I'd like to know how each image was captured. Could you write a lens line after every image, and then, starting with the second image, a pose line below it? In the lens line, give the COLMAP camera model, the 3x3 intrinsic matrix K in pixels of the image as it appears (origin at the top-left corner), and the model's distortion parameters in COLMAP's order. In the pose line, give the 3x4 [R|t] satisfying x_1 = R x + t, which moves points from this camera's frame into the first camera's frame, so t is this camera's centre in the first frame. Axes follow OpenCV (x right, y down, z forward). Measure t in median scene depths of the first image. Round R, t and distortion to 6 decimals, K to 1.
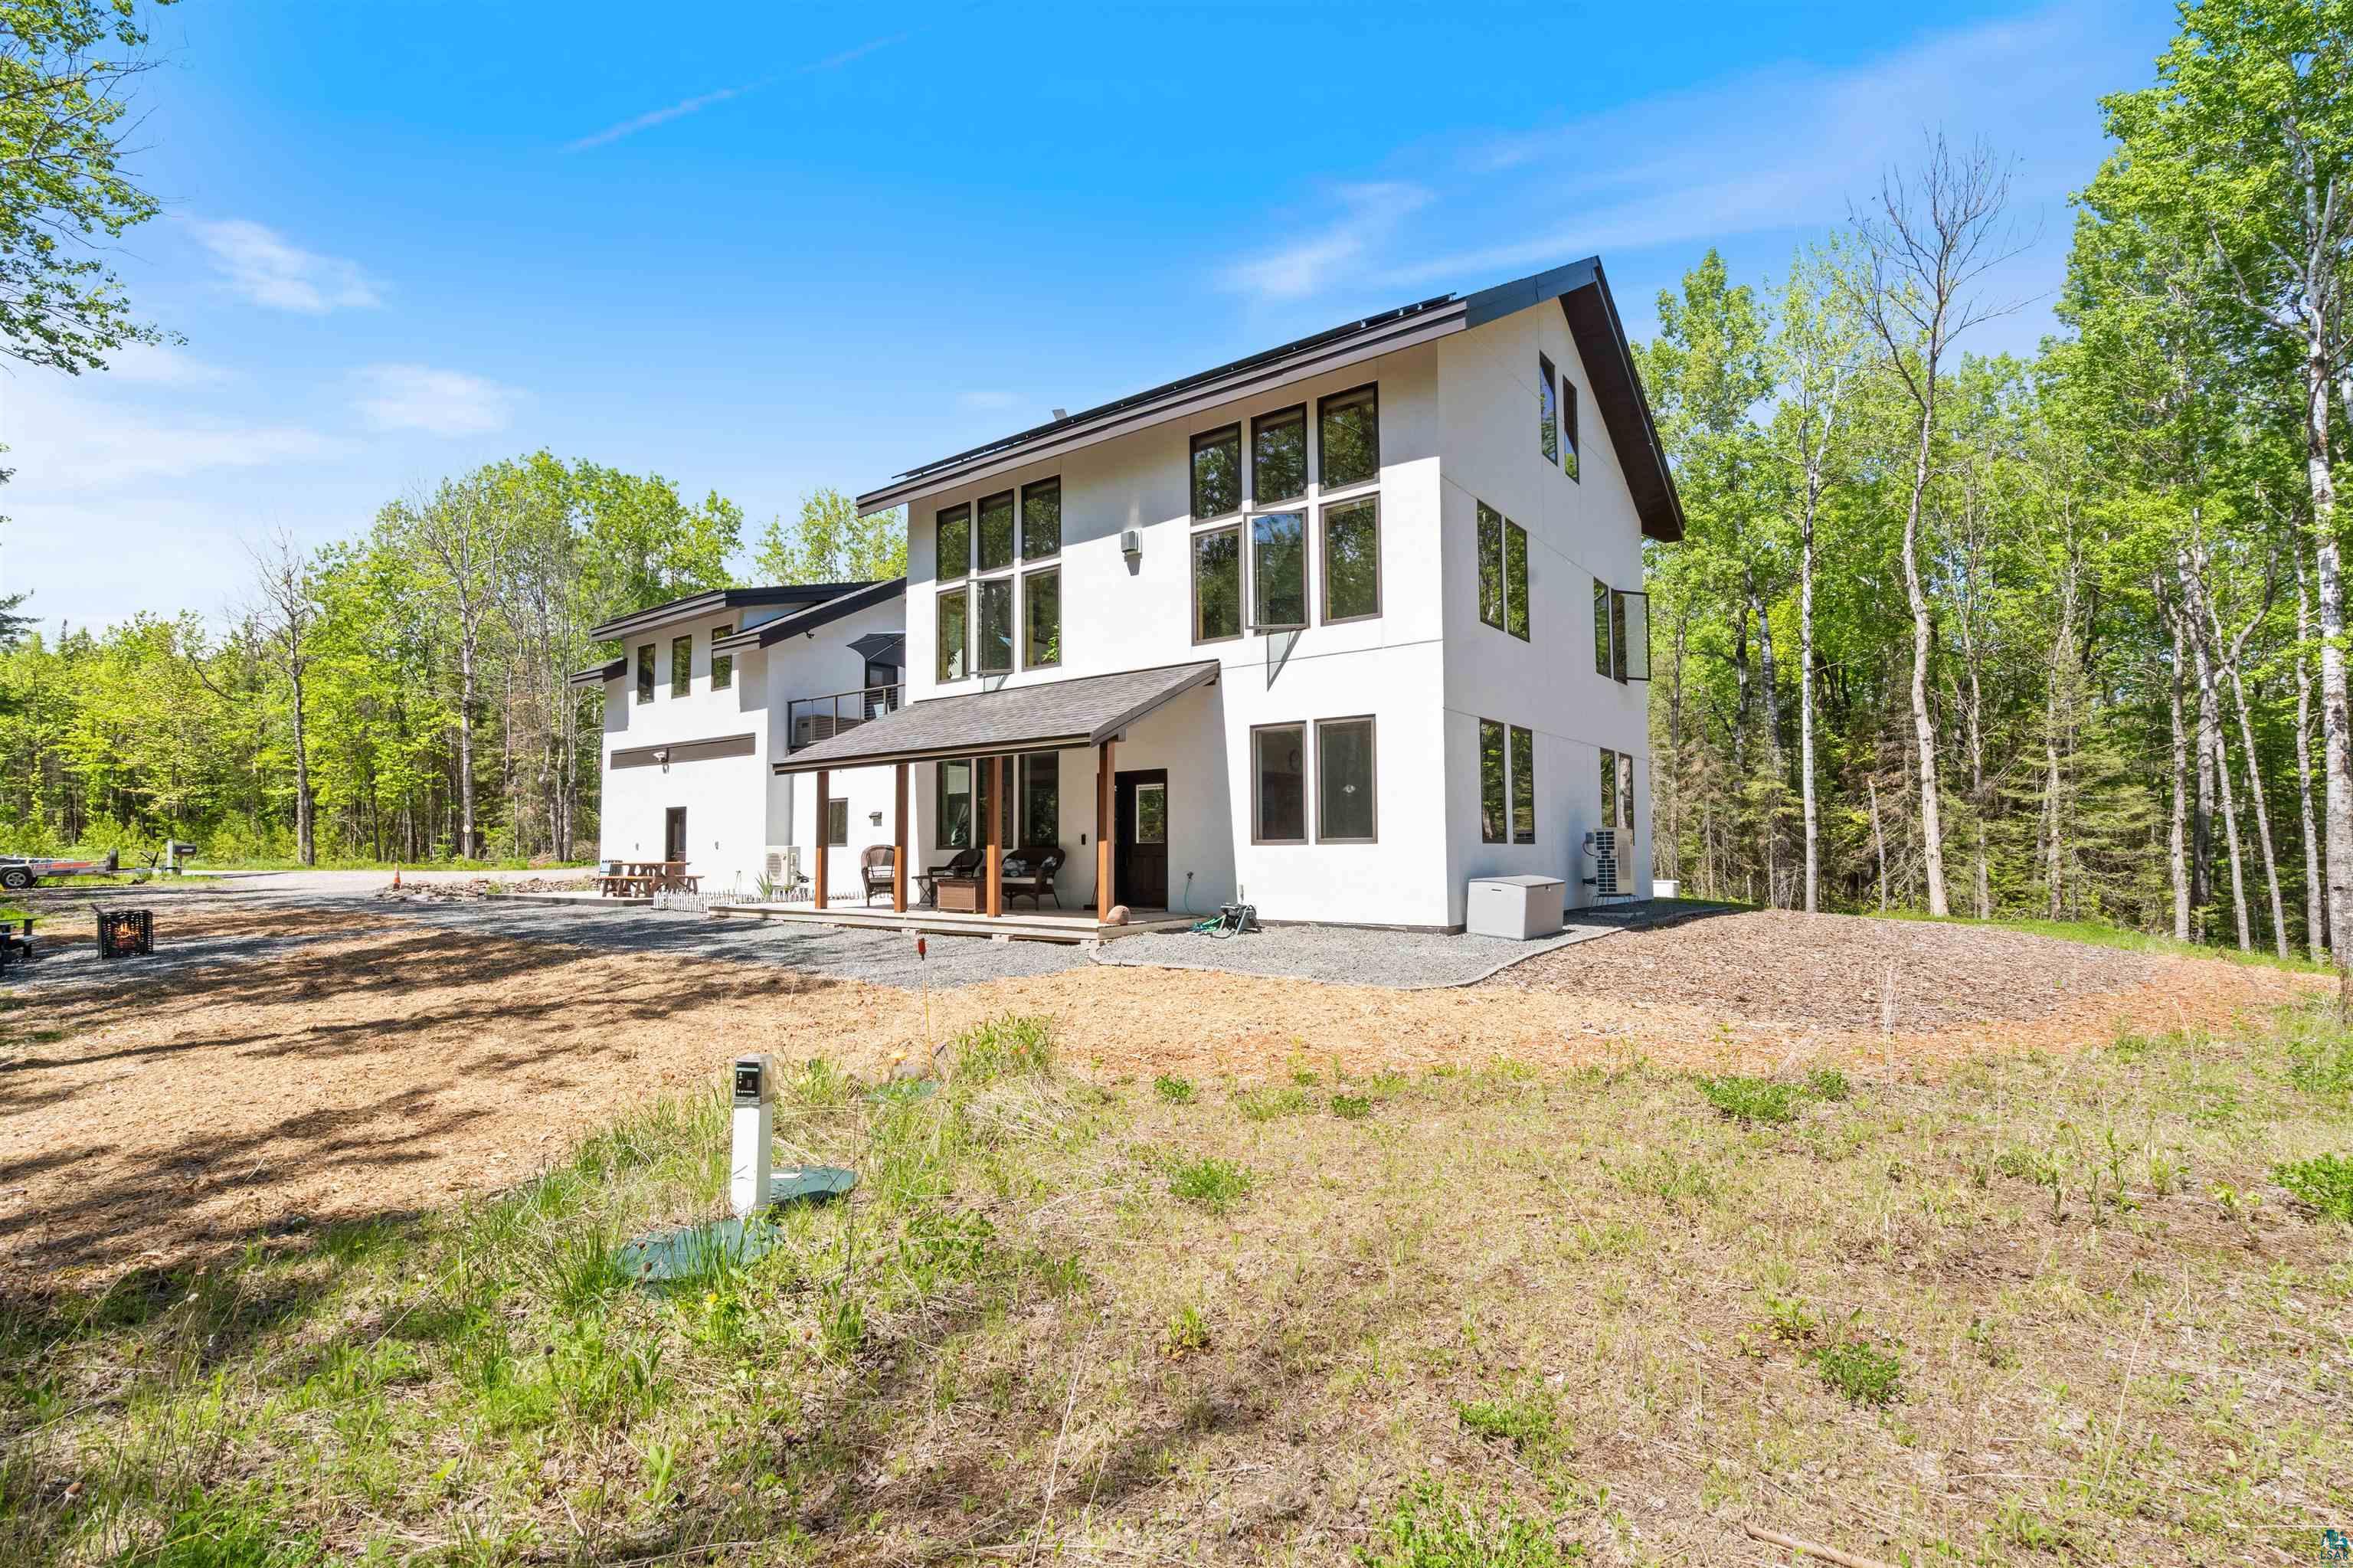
lens RADIAL K [[1104.2, 0, 1179.3], [0, 1104.2, 817.0], [0, 0, 1]] dist [-0.001082, 0.000902]
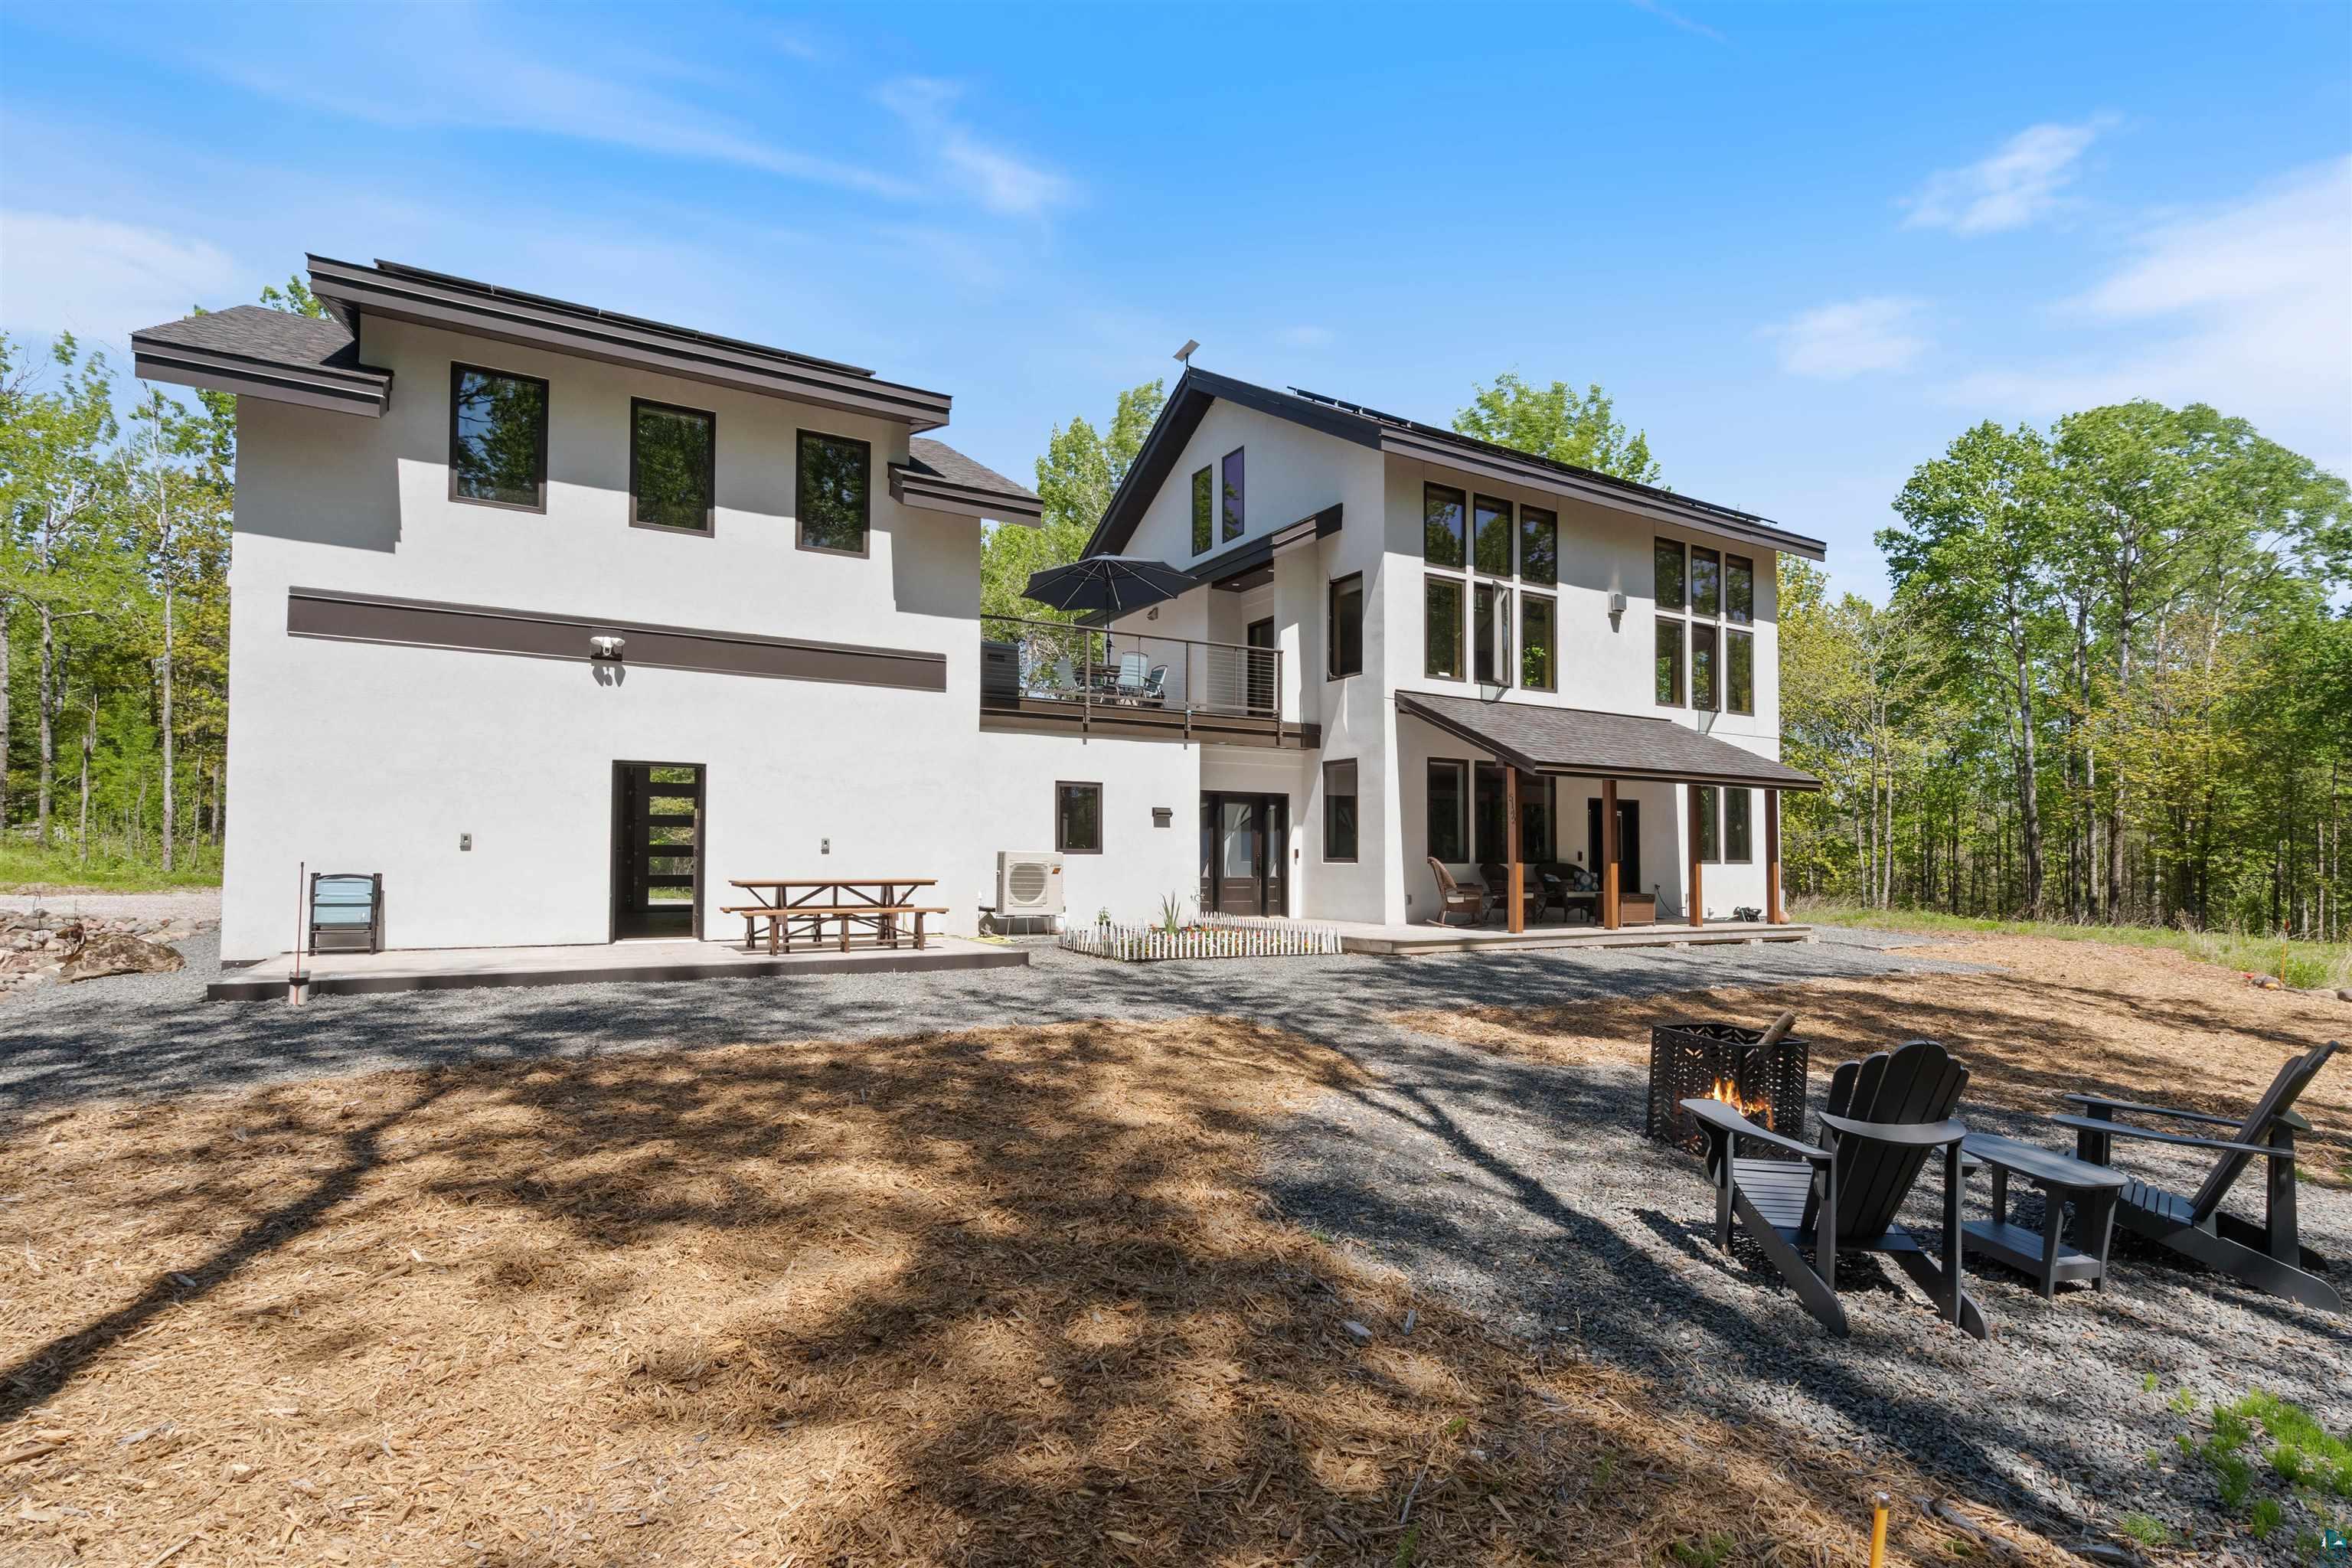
lens RADIAL K [[1103.7, 0, 1178.8], [0, 1103.7, 817.0], [0, 0, 1]] dist [-0.001082, 0.000902]
pose [[0.376317, 0.035140, 0.925824, -1.109340], [-0.047571, 0.998695, -0.018570, 0.017573], [-0.925269, -0.037054, 0.377498, 0.841401]]
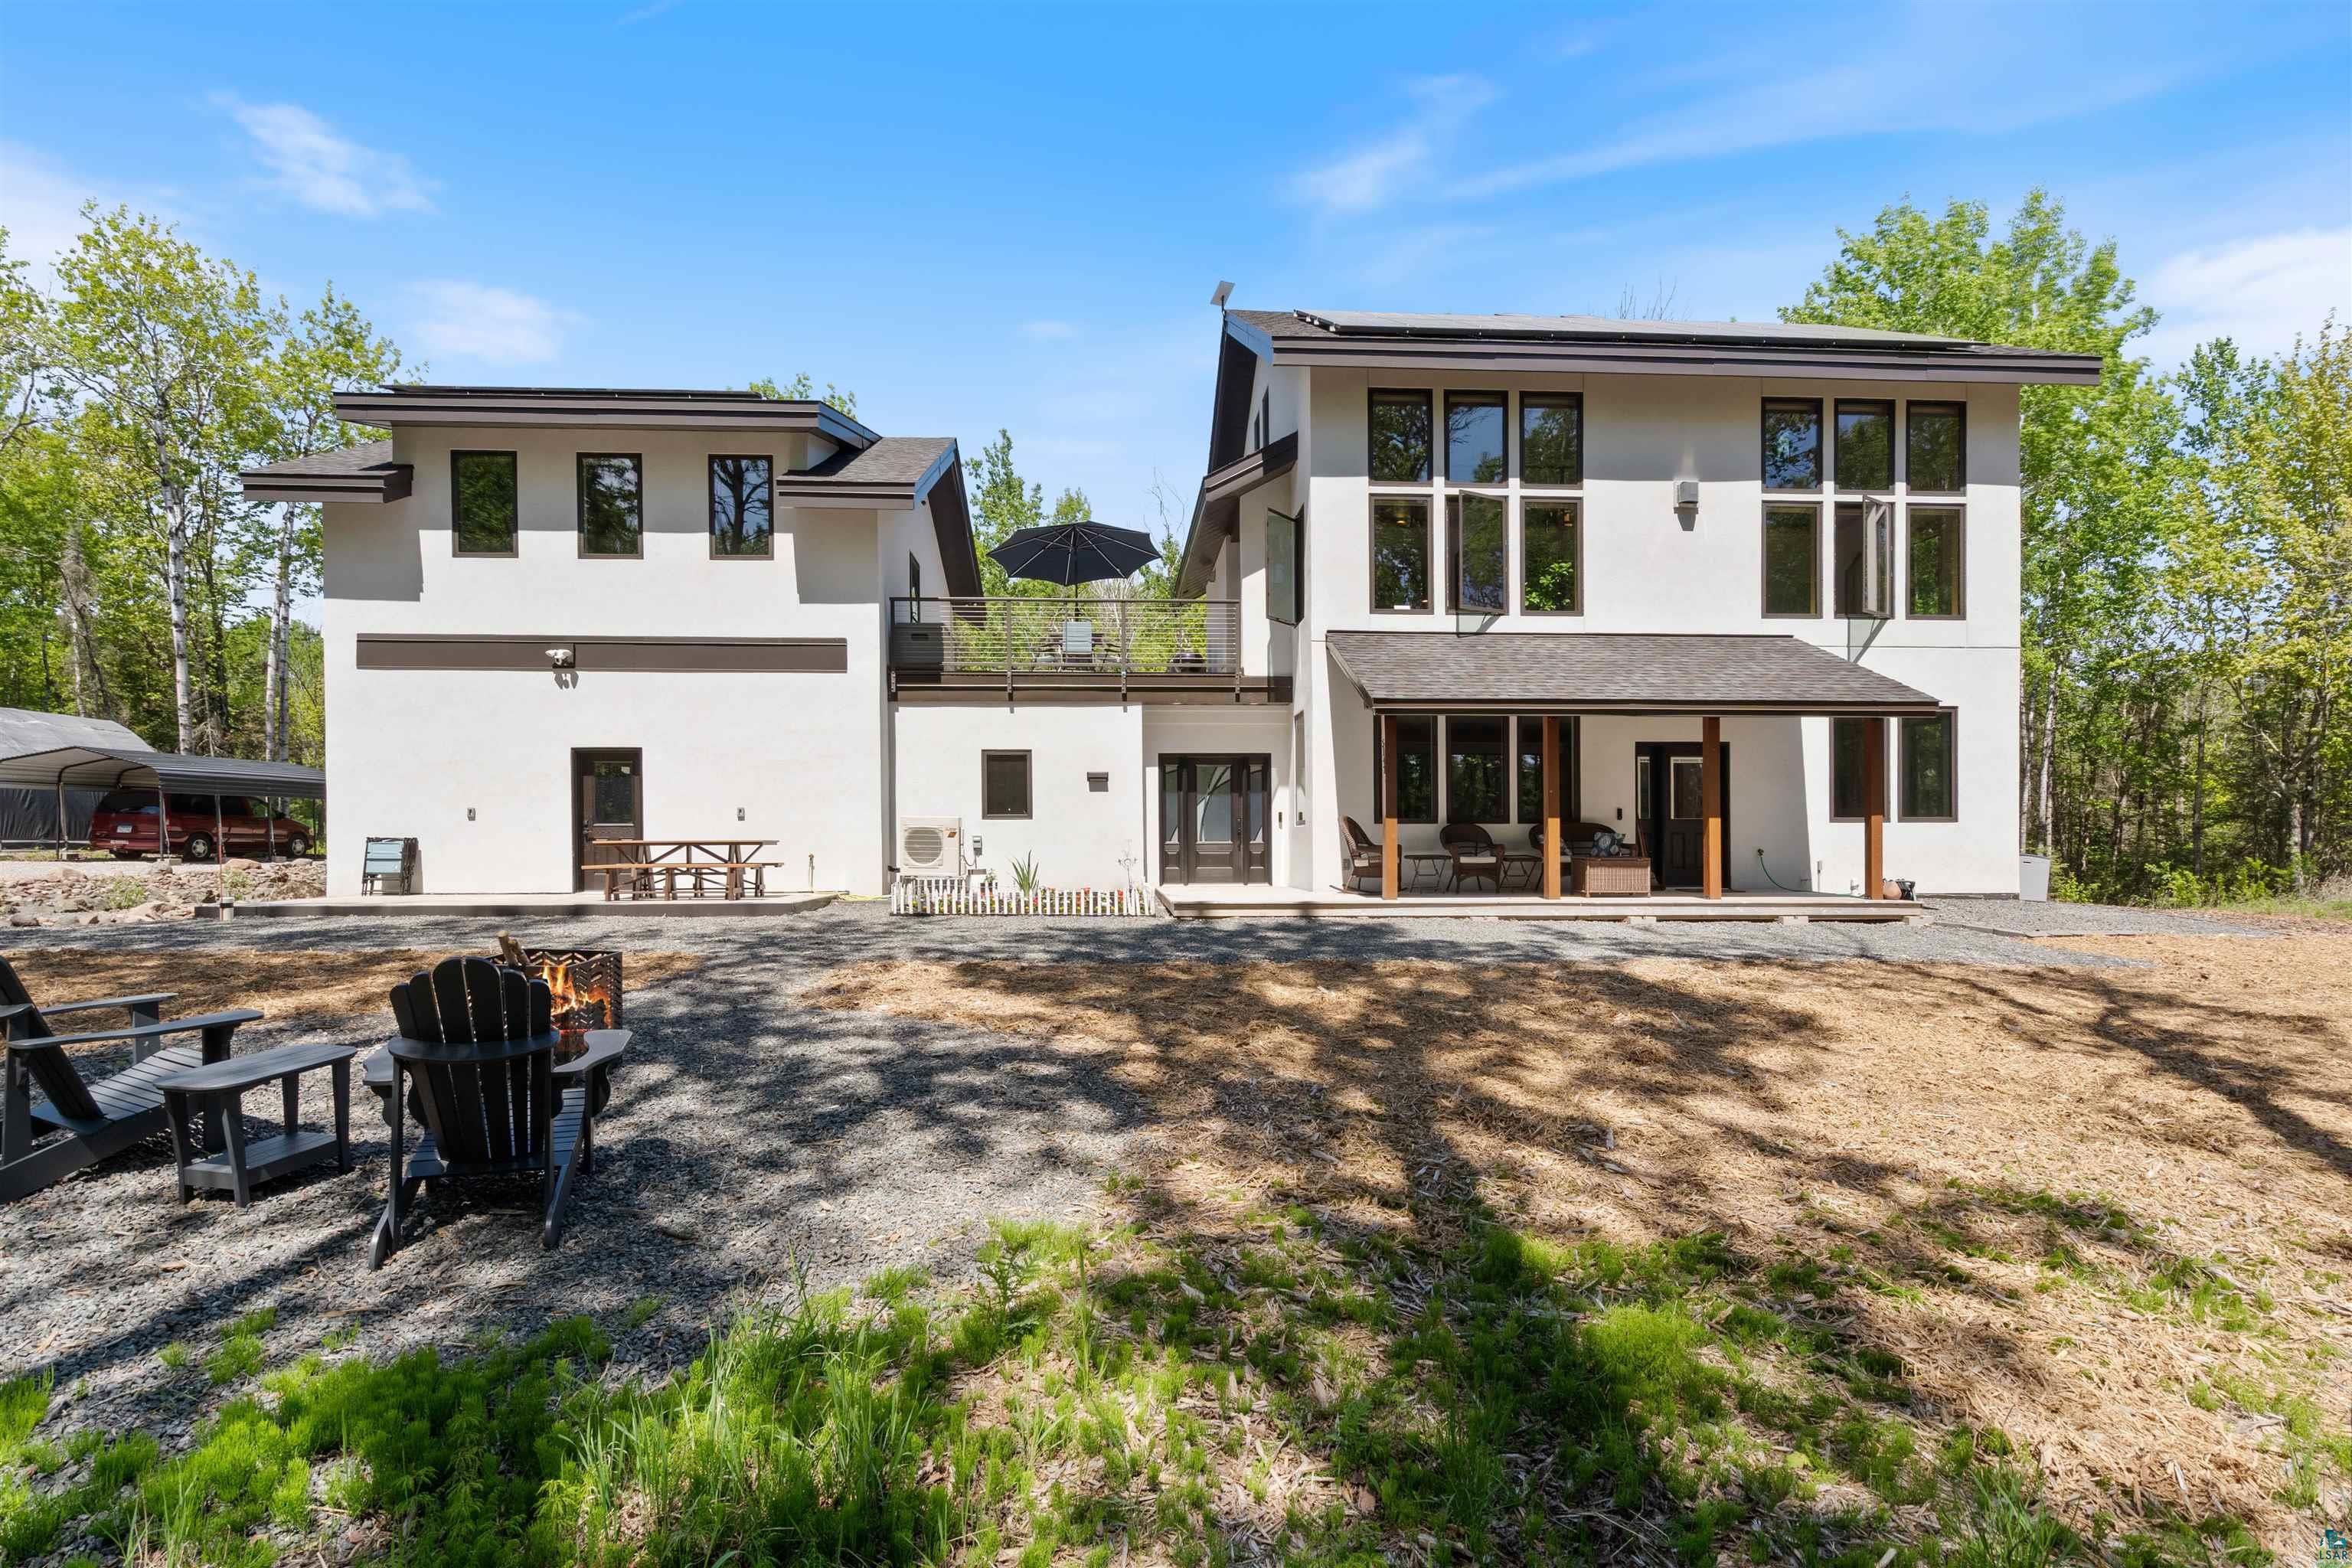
lens RADIAL K [[1010.8, 0, 1171.5], [0, 1010.8, 847.5], [0, 0, 1]] dist [-0.001883, -0.000007]
pose [[0.755115, -0.007468, 0.655550, -0.796082], [-0.024870, 0.998889, 0.040027, 0.020835], [-0.655121, -0.046528, 0.754090, 0.542364]]
